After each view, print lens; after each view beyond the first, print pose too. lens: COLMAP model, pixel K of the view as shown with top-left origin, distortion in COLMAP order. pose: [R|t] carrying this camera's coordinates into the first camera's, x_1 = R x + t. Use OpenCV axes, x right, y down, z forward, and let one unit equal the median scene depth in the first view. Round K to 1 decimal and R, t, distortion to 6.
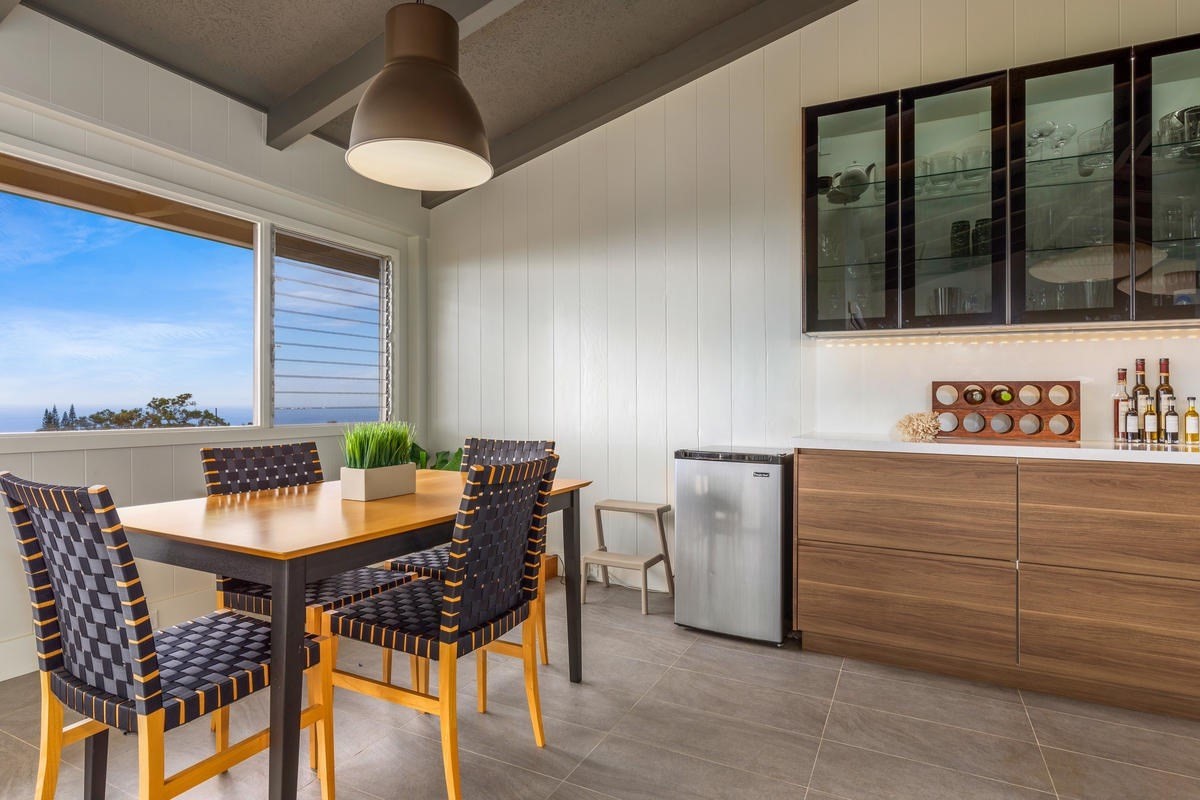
lens RADIAL K [[660.2, 0, 595.7], [0, 660.2, 397.8], [0, 0, 1]] dist [0.000293, 0.000428]
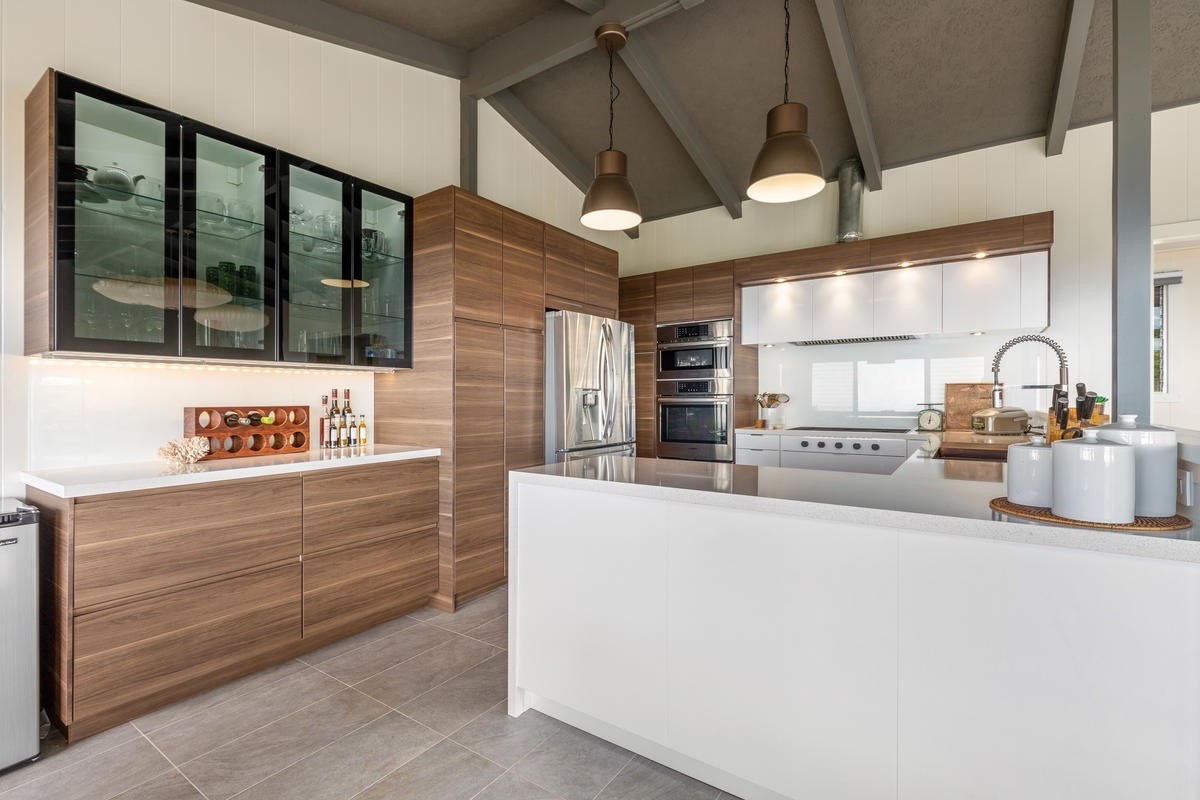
lens RADIAL K [[534.1, 0, 598.3], [0, 534.1, 398.2], [0, 0, 1]] dist [0.001469, 0.000036]
pose [[0.149030, -0.008827, 0.988793, -0.241737], [0.001516, 0.999961, 0.008699, -0.049107], [-0.988831, 0.000202, 0.149038, 0.267410]]
